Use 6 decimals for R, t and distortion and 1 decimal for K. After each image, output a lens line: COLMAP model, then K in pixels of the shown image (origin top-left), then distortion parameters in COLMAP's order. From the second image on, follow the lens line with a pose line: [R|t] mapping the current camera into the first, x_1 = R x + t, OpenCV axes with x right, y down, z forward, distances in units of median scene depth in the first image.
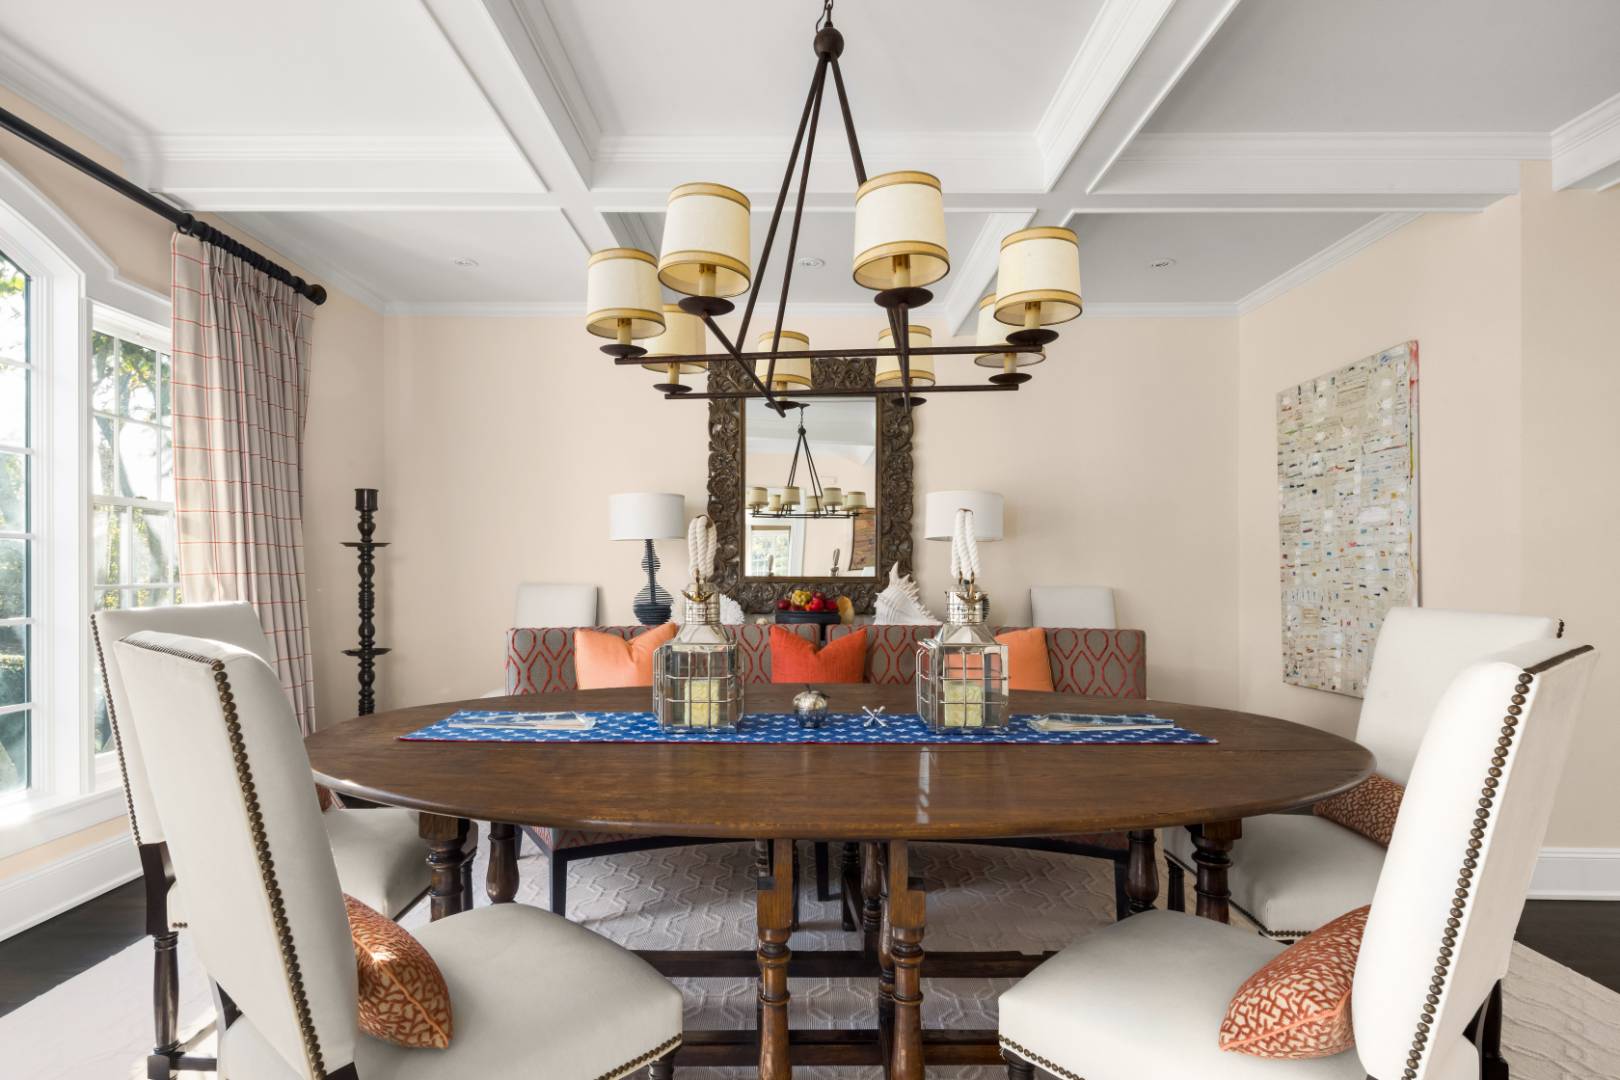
lens RADIAL K [[799.5, 0, 801.6], [0, 799.5, 549.8], [0, 0, 1]] dist [0.004077, -0.000172]
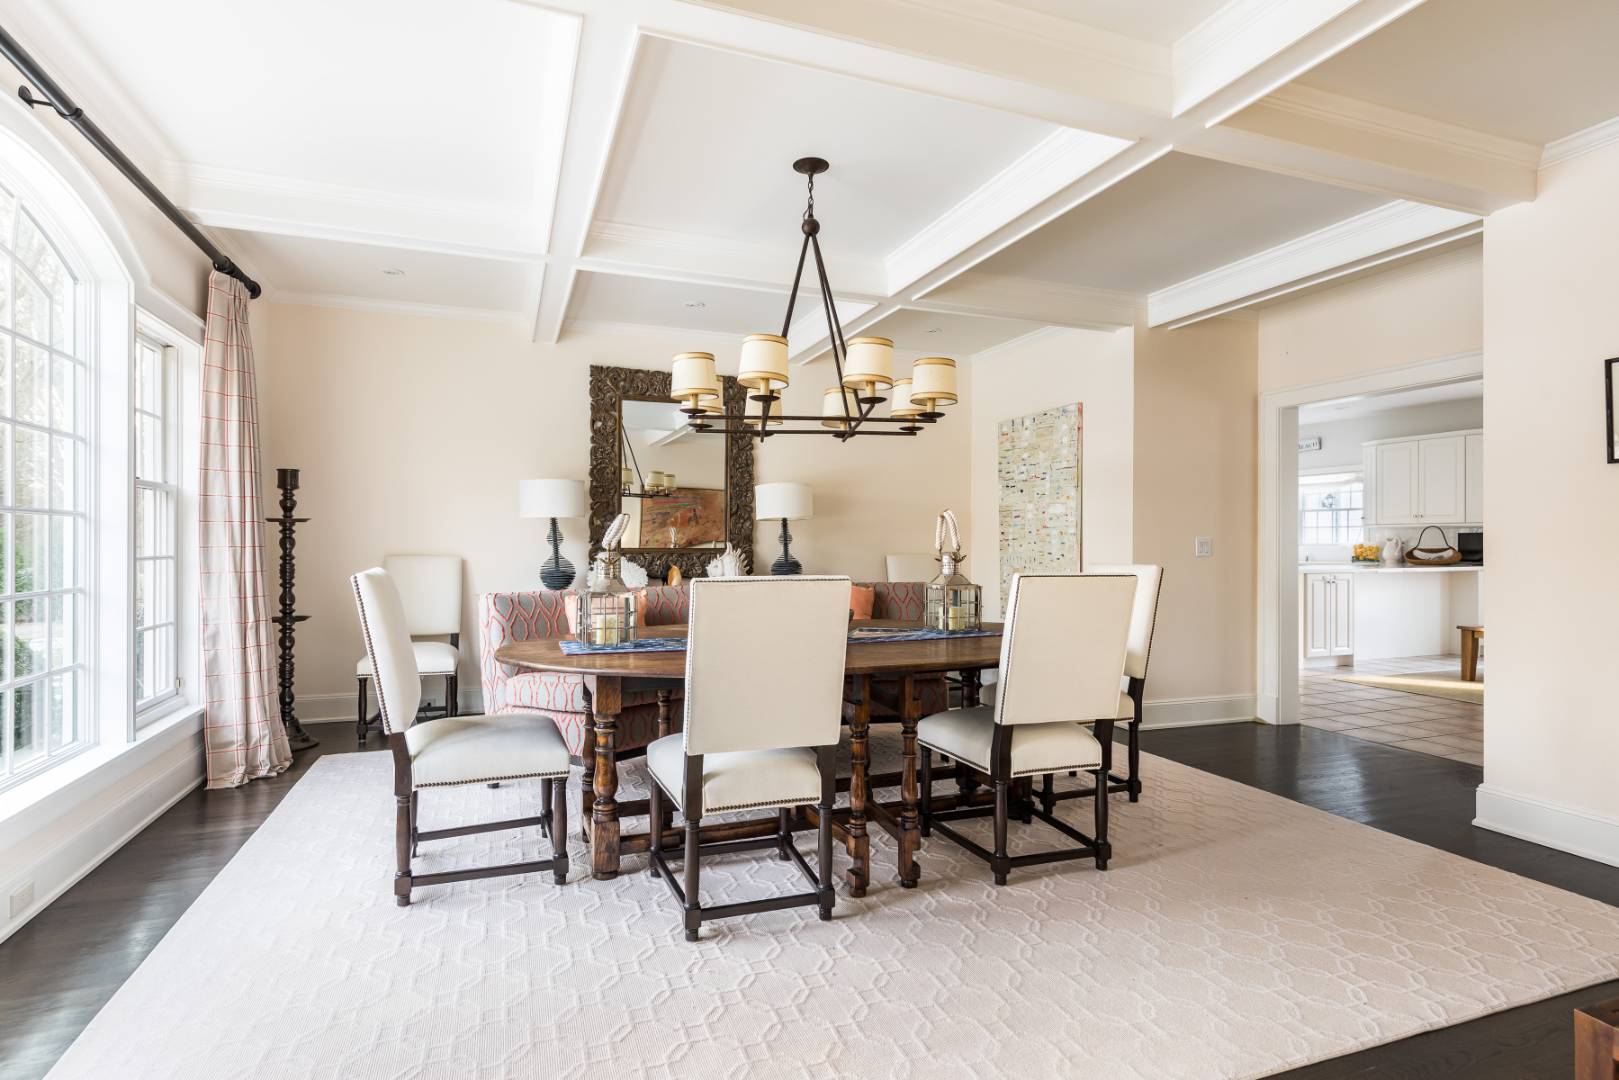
lens RADIAL K [[799.0, 0, 810.1], [0, 799.0, 538.5], [0, 0, 1]] dist [0.004077, -0.000172]
pose [[0.933523, 0.000852, 0.358517, -0.273002], [-0.009105, 0.999731, 0.021333, -0.011484], [-0.358403, -0.023179, 0.933279, -0.269471]]
